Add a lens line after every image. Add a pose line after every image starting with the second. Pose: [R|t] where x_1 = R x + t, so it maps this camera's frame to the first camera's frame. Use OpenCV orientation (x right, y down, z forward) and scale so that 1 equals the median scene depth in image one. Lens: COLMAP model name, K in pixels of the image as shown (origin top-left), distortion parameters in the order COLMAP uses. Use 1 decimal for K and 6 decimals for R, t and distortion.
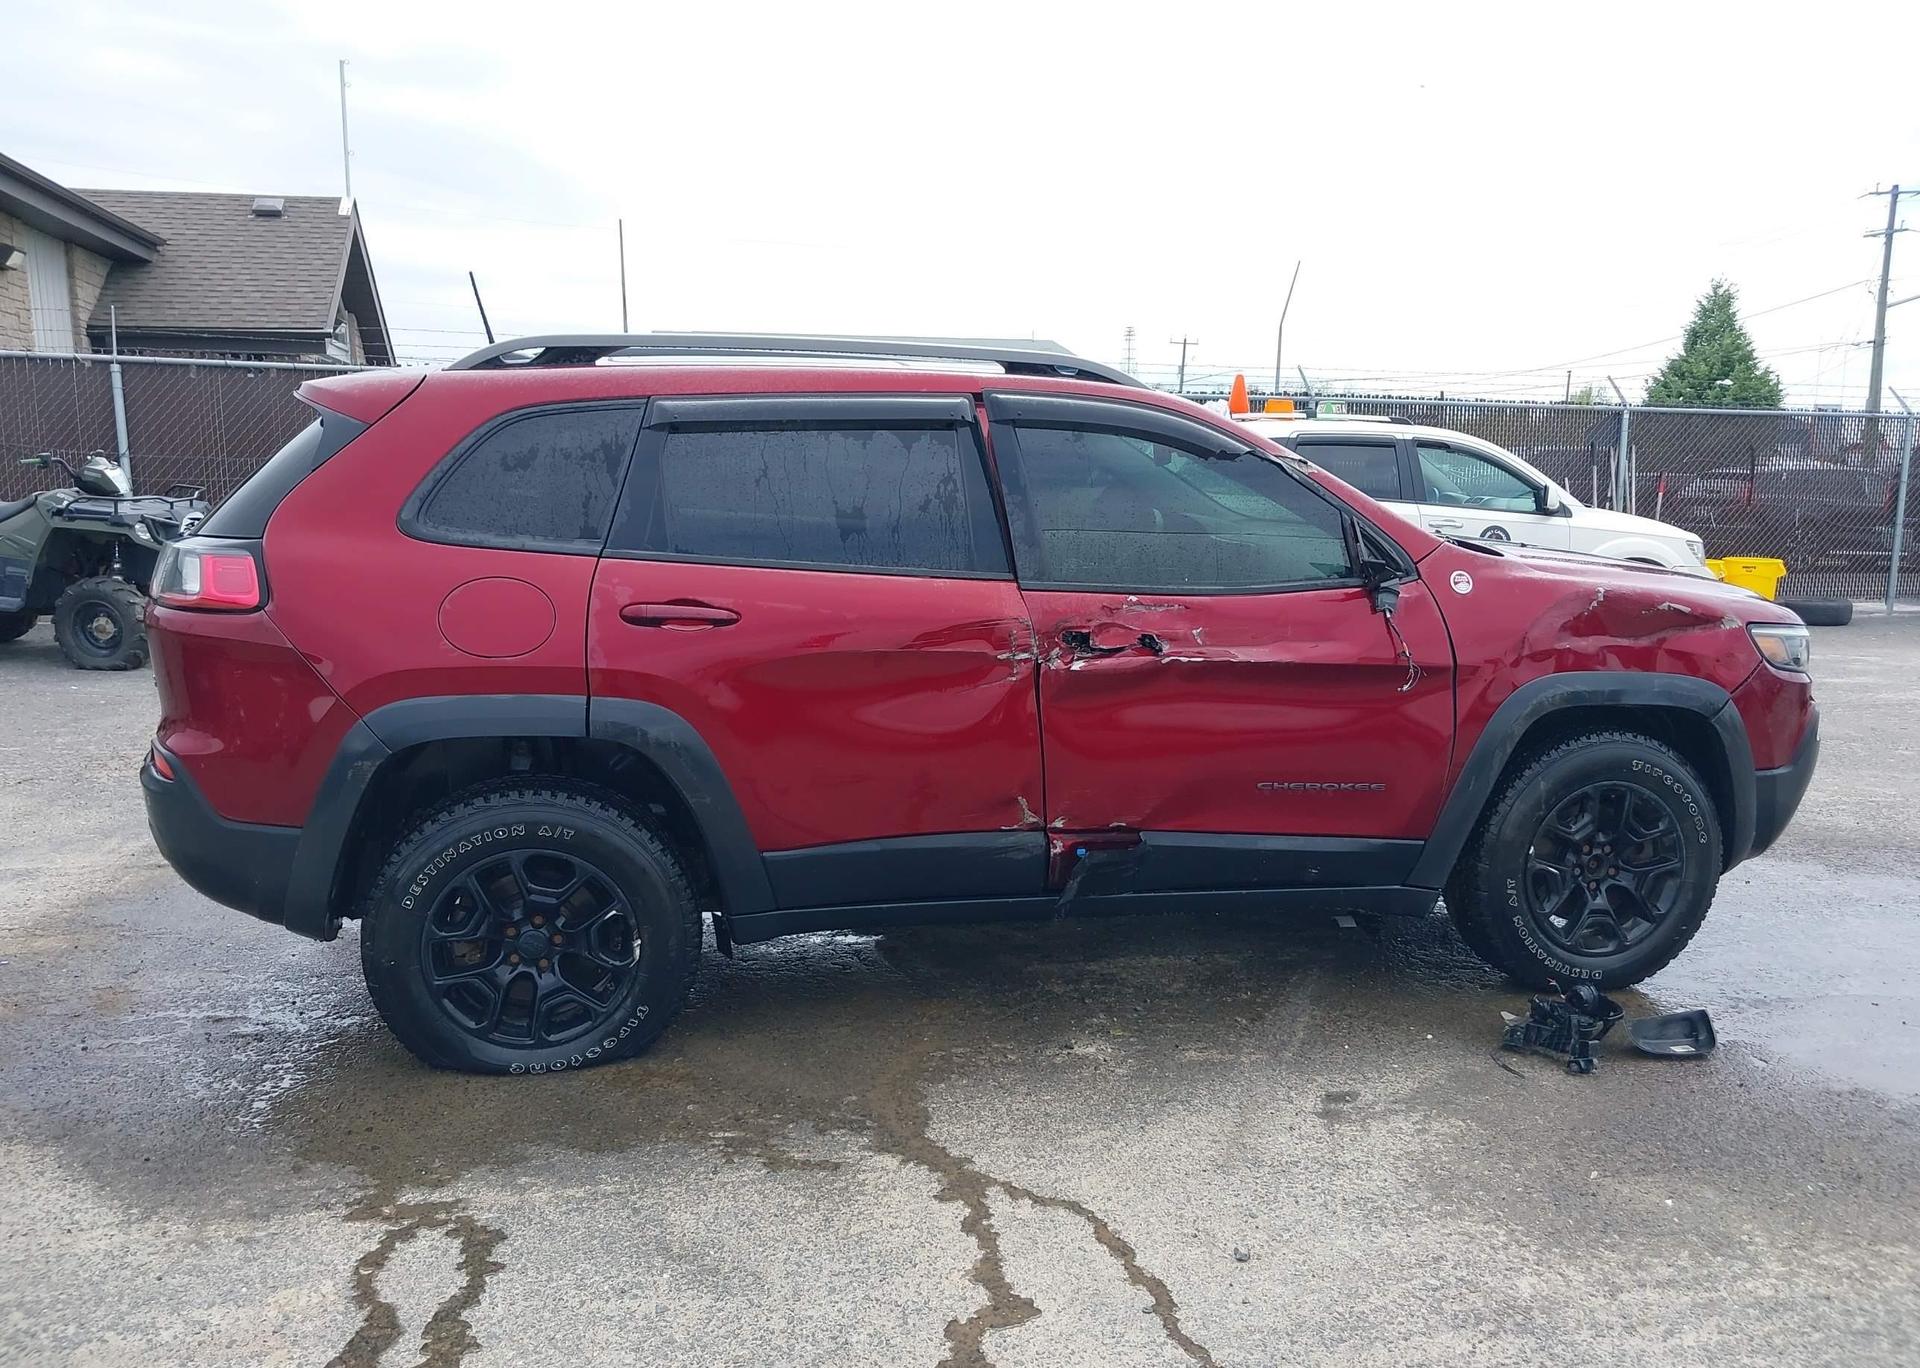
lens RADIAL K [[1481.7, 0, 998.8], [0, 1481.7, 700.2], [0, 0, 1]] dist [0.119422, -0.254551]
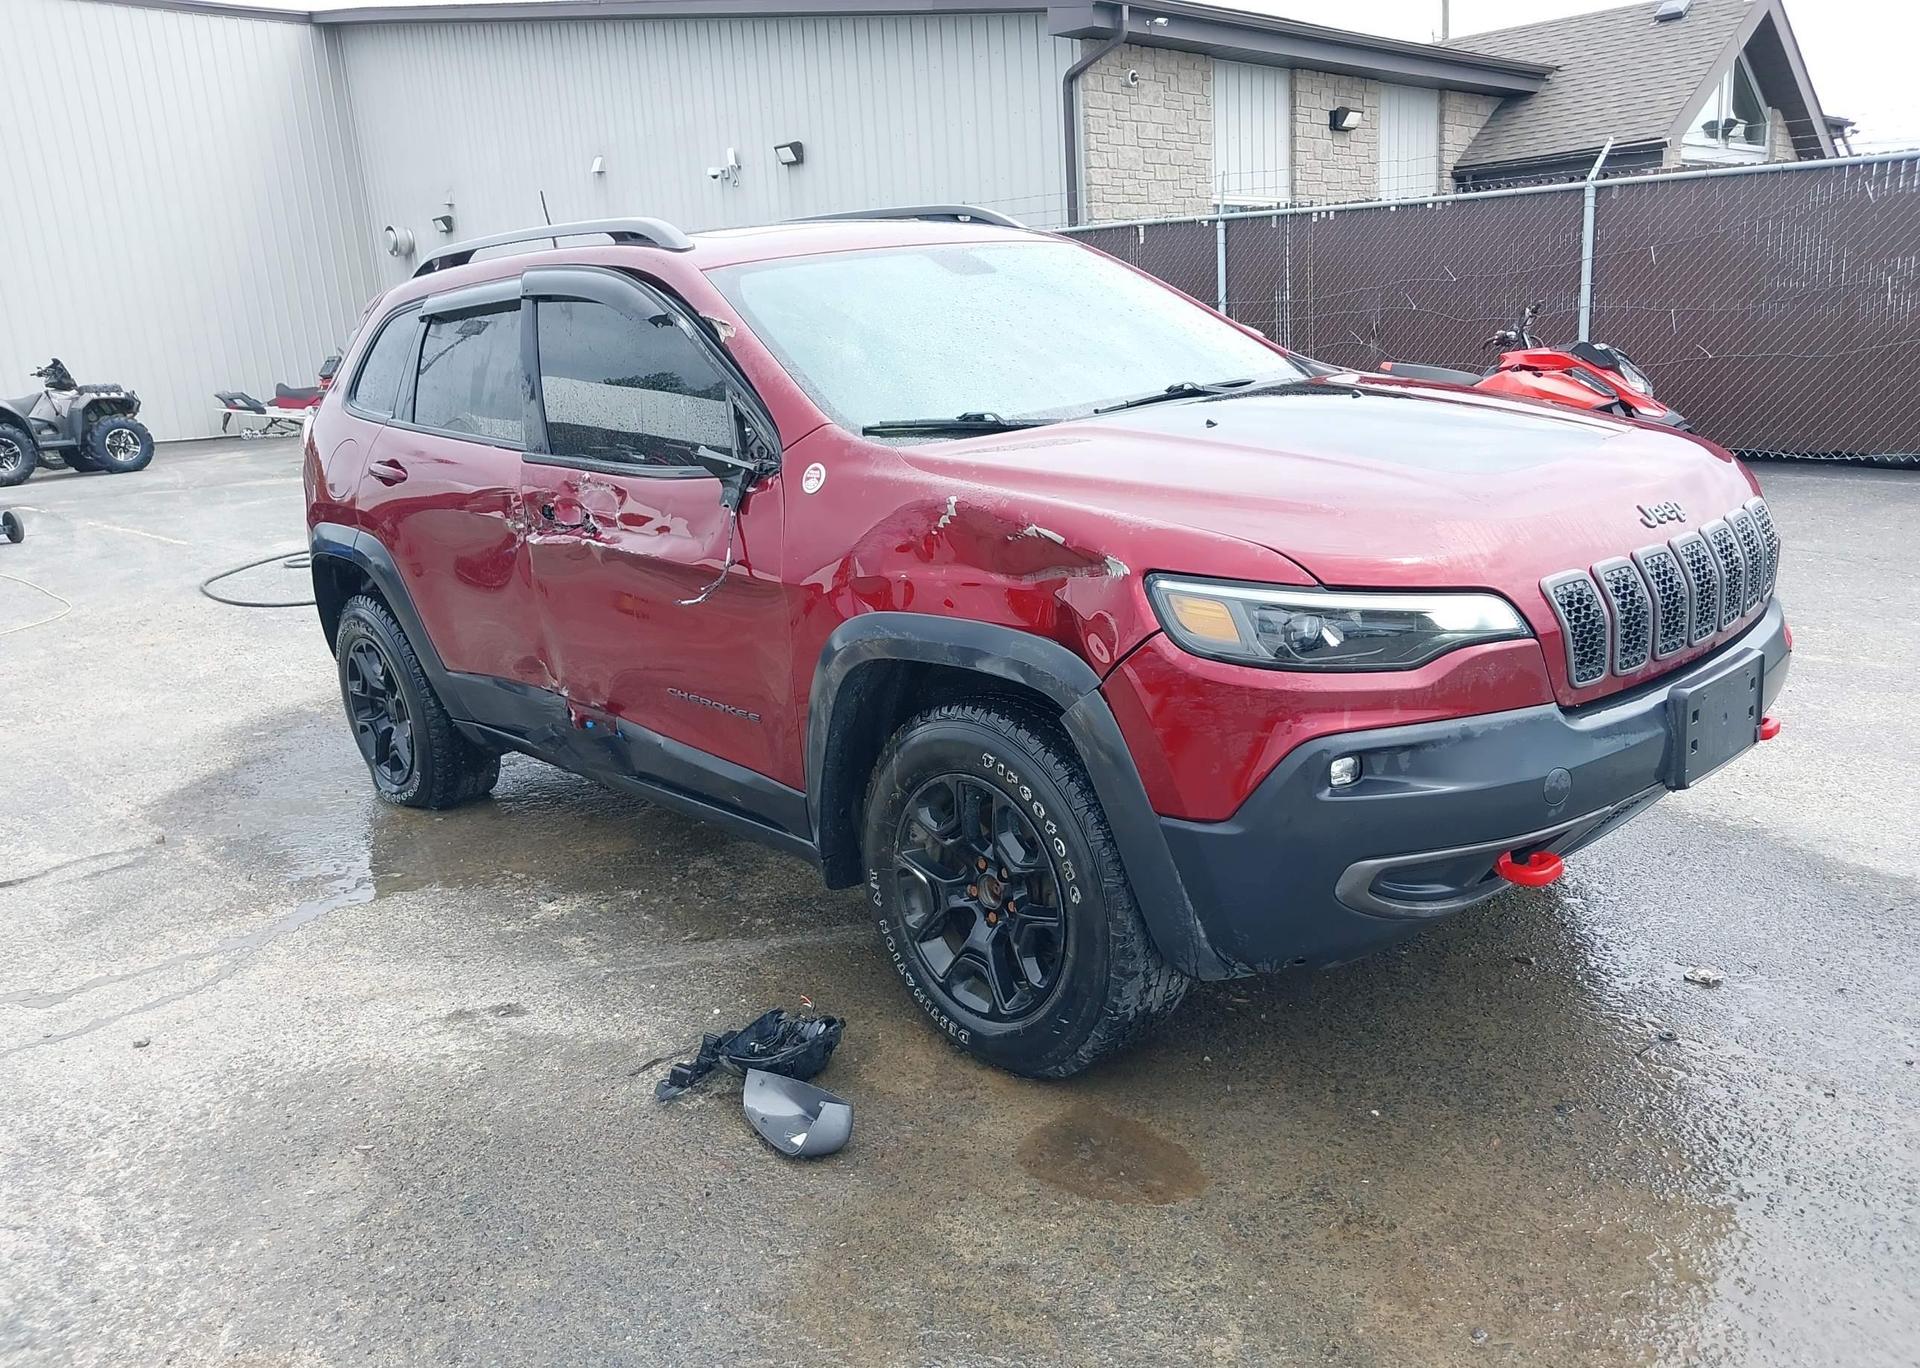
lens RADIAL K [[1481.7, 0, 998.8], [0, 1481.7, 700.2], [0, 0, 1]] dist [0.119422, -0.254551]
pose [[0.523450, 0.174914, -0.833910, 1.112175], [-0.075184, 0.984367, 0.159279, -0.103740], [0.848733, -0.020677, 0.528417, 0.729563]]
